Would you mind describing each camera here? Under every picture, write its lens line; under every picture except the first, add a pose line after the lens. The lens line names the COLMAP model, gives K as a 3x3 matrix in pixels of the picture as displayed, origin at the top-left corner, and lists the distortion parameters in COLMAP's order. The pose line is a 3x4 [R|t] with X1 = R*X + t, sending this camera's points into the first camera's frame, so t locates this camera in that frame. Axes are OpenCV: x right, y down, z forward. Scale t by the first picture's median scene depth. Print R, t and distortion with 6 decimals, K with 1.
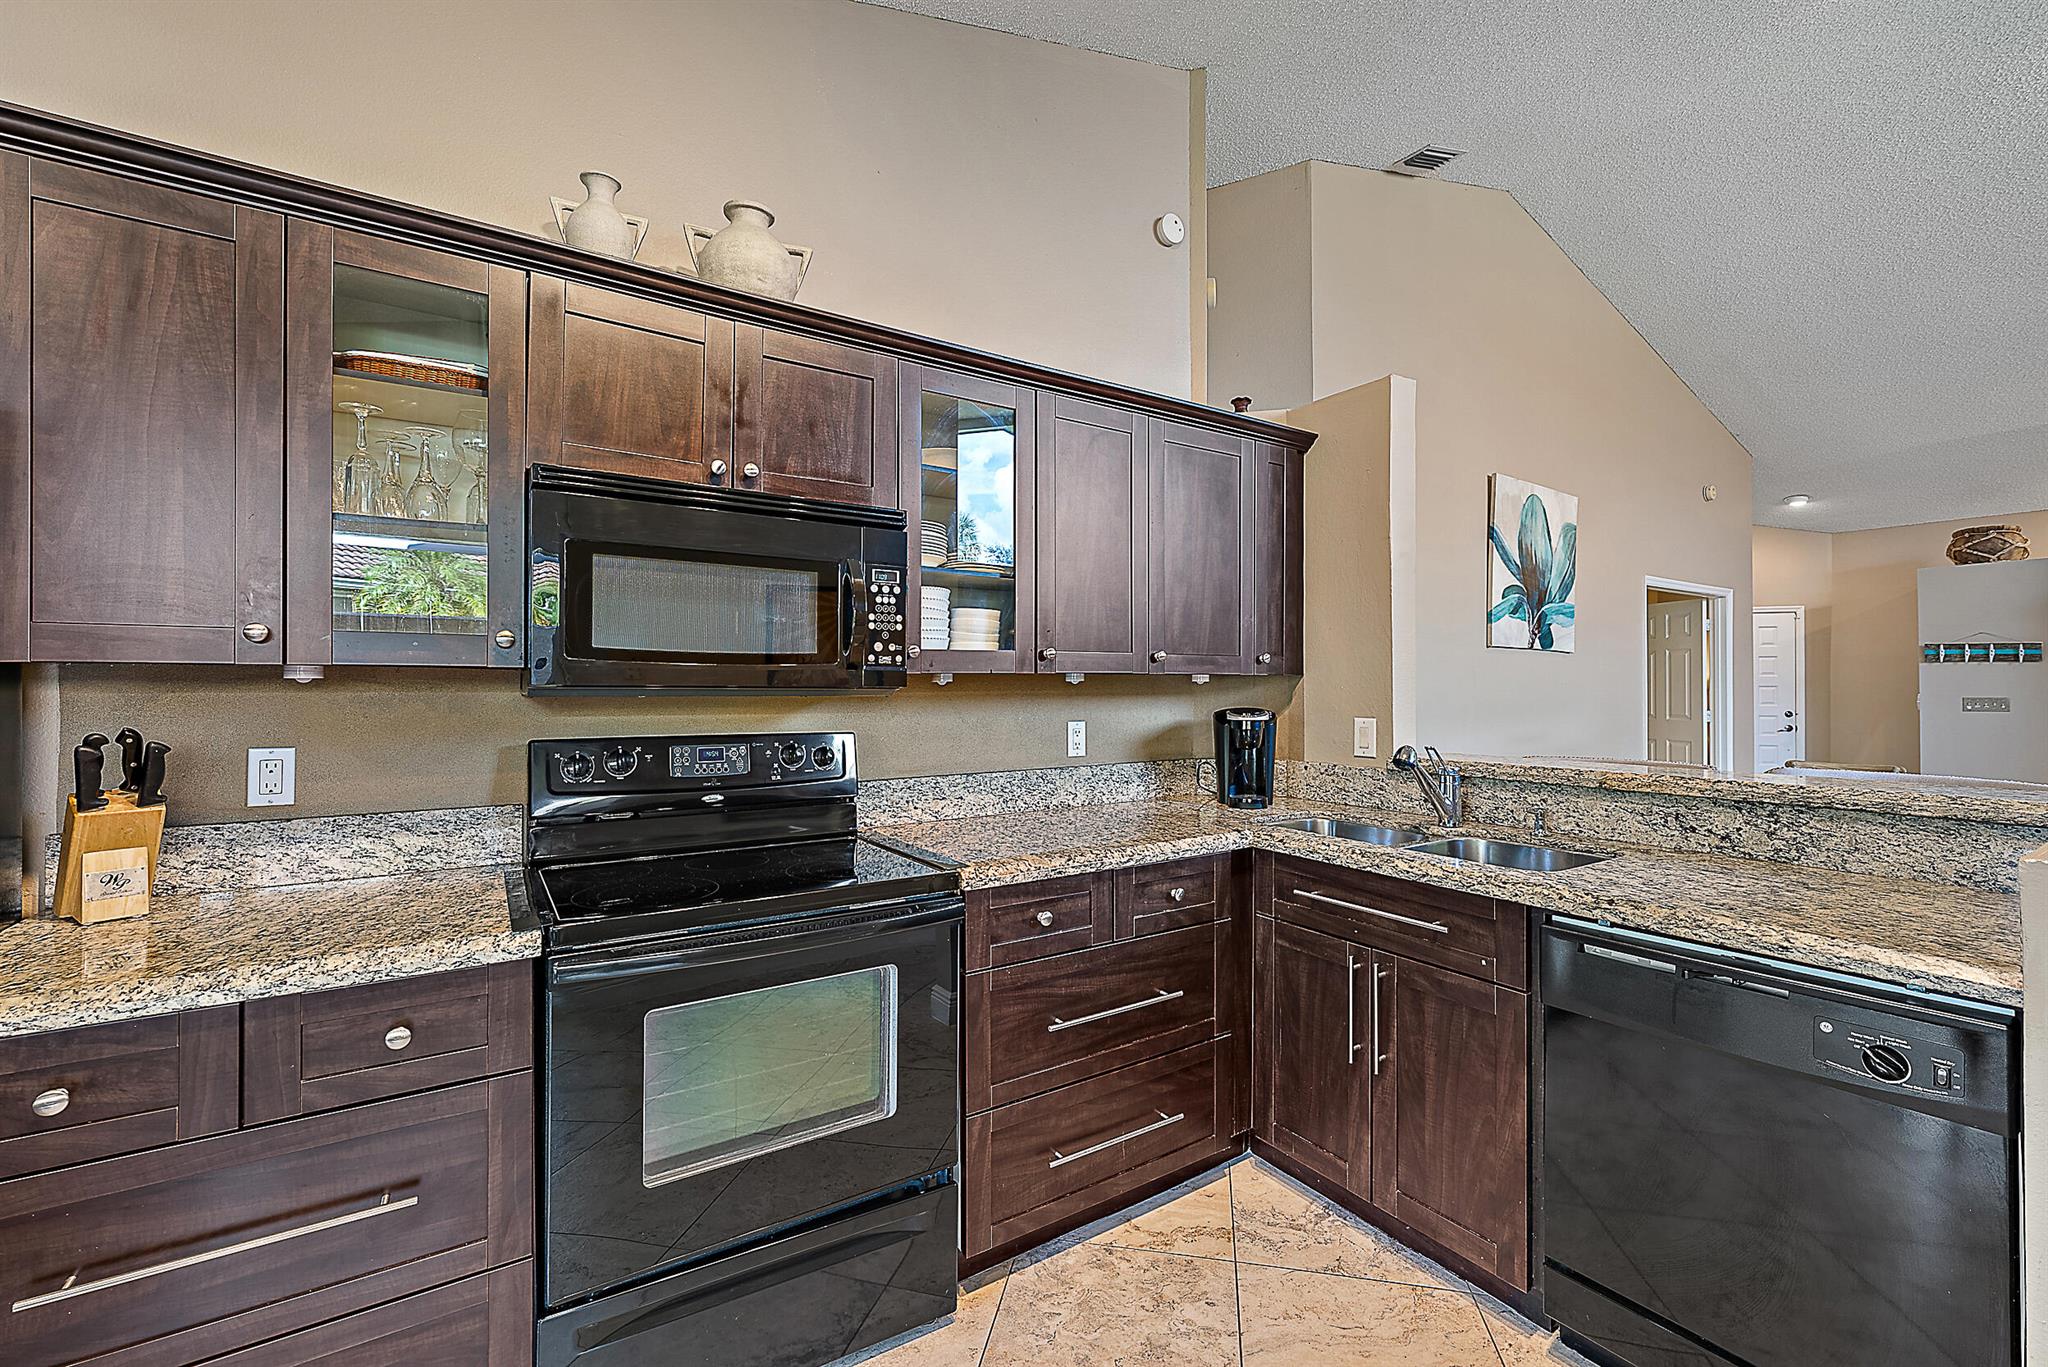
lens RADIAL K [[842.3, 0, 1025.8], [0, 842.3, 682.8], [0, 0, 1]] dist [0.002117, 0.000366]
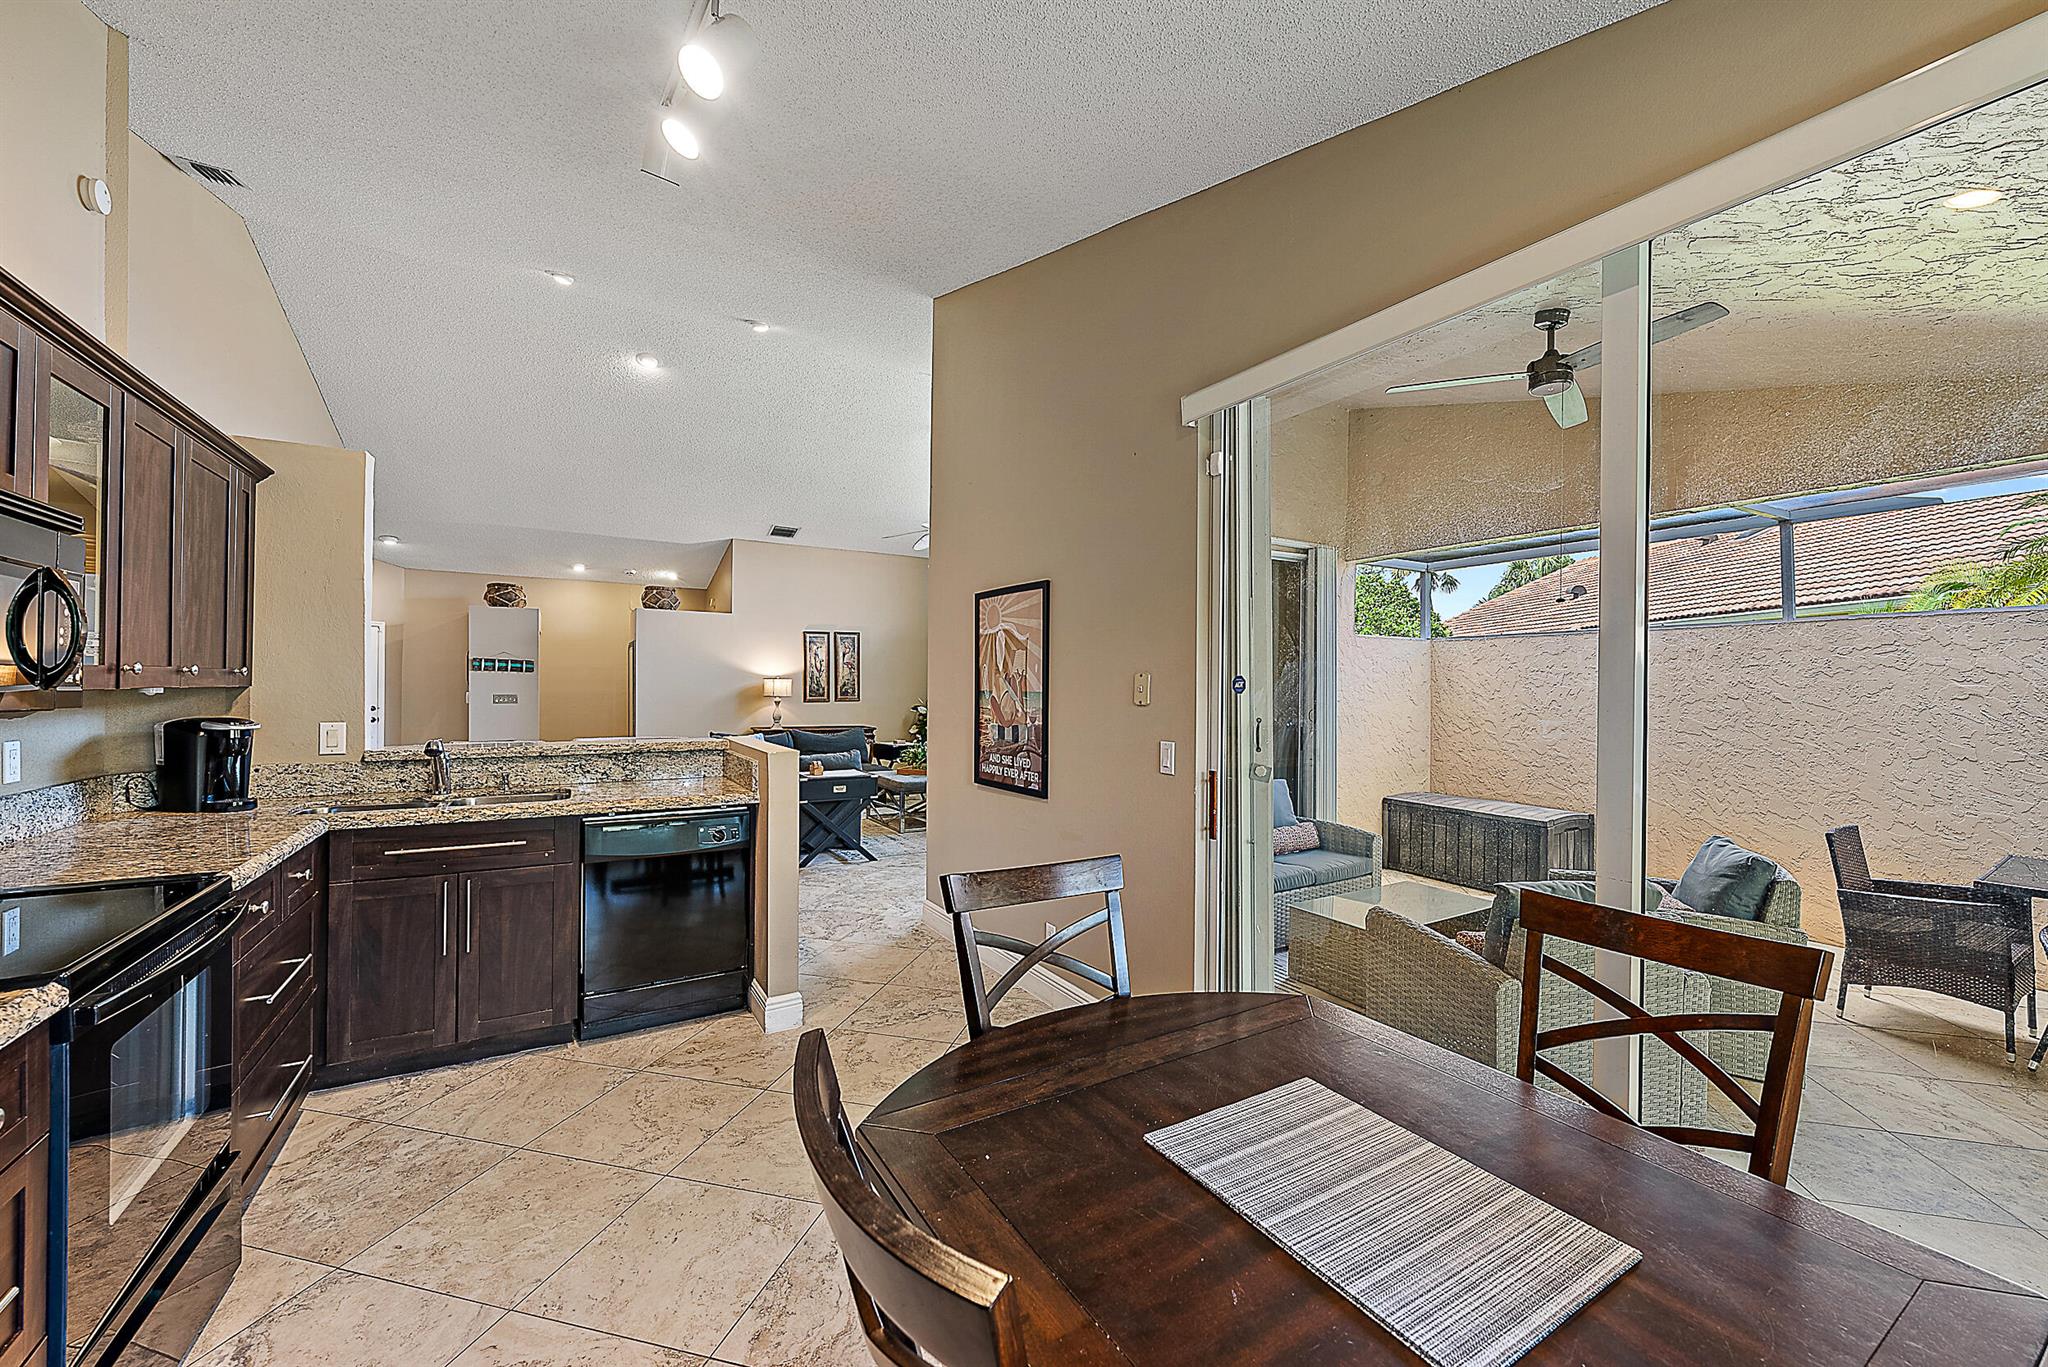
lens RADIAL K [[787.6, 0, 1020.6], [0, 787.6, 685.8], [0, 0, 1]] dist [-0.000993, -0.000058]
pose [[0.056998, 0.003060, 0.998370, -0.839135], [-0.013856, 0.999901, -0.002274, -0.027456], [-0.998278, -0.013704, 0.057035, -0.068088]]
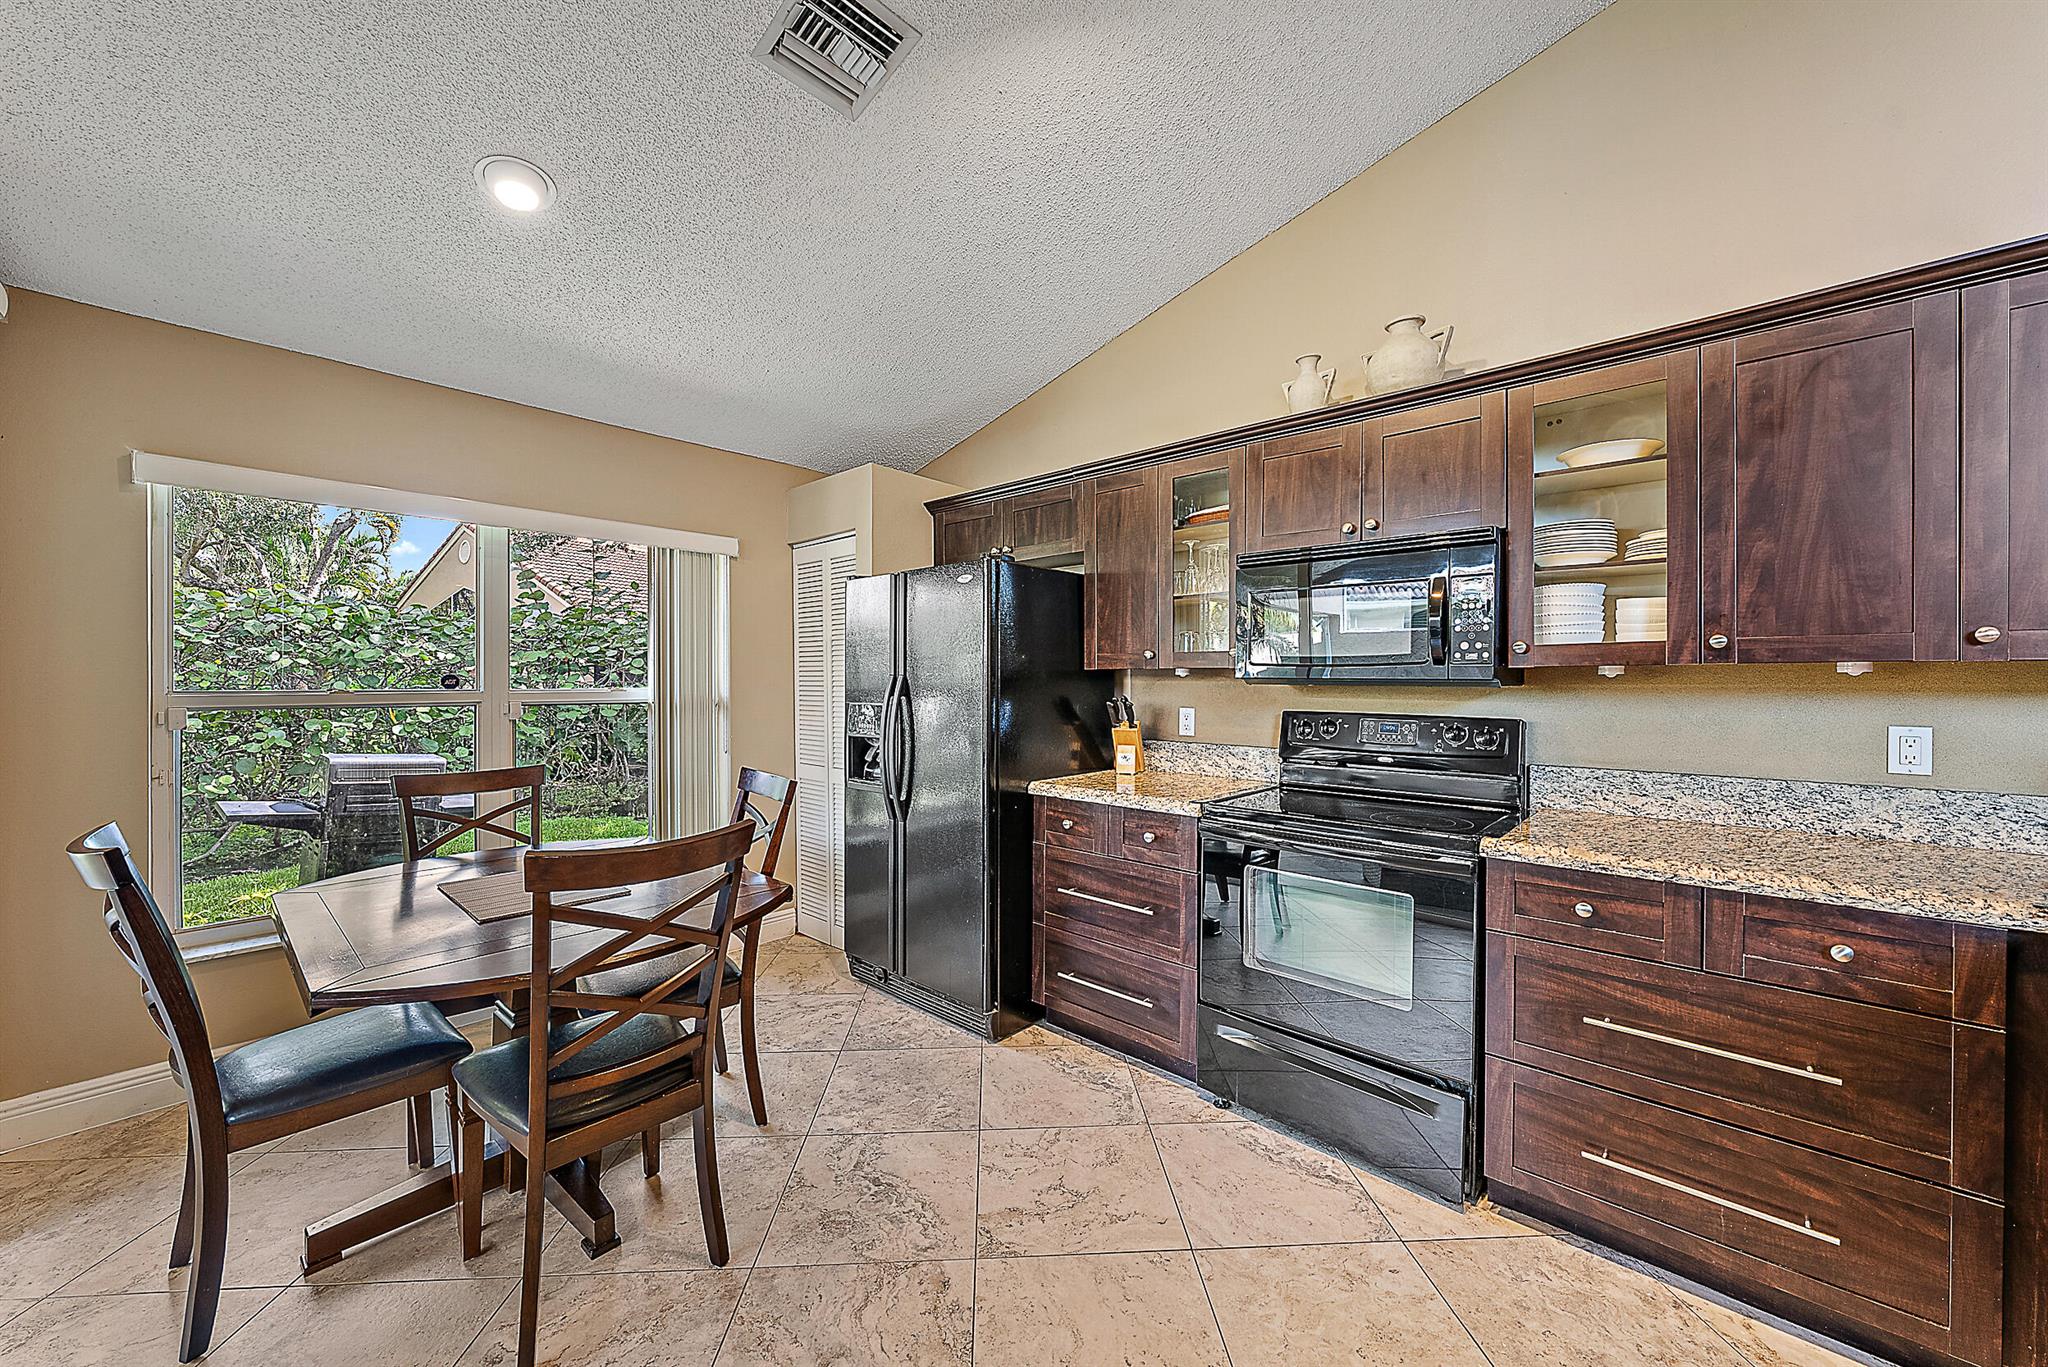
lens RADIAL K [[765.5, 0, 1023.2], [0, 765.5, 675.6], [0, 0, 1]] dist [0.000744, 0.000084]
pose [[0.243485, -0.001625, -0.969903, 0.685647], [0.004642, 0.999989, -0.000510, -0.002431], [0.969893, -0.004378, 0.243490, 0.117799]]
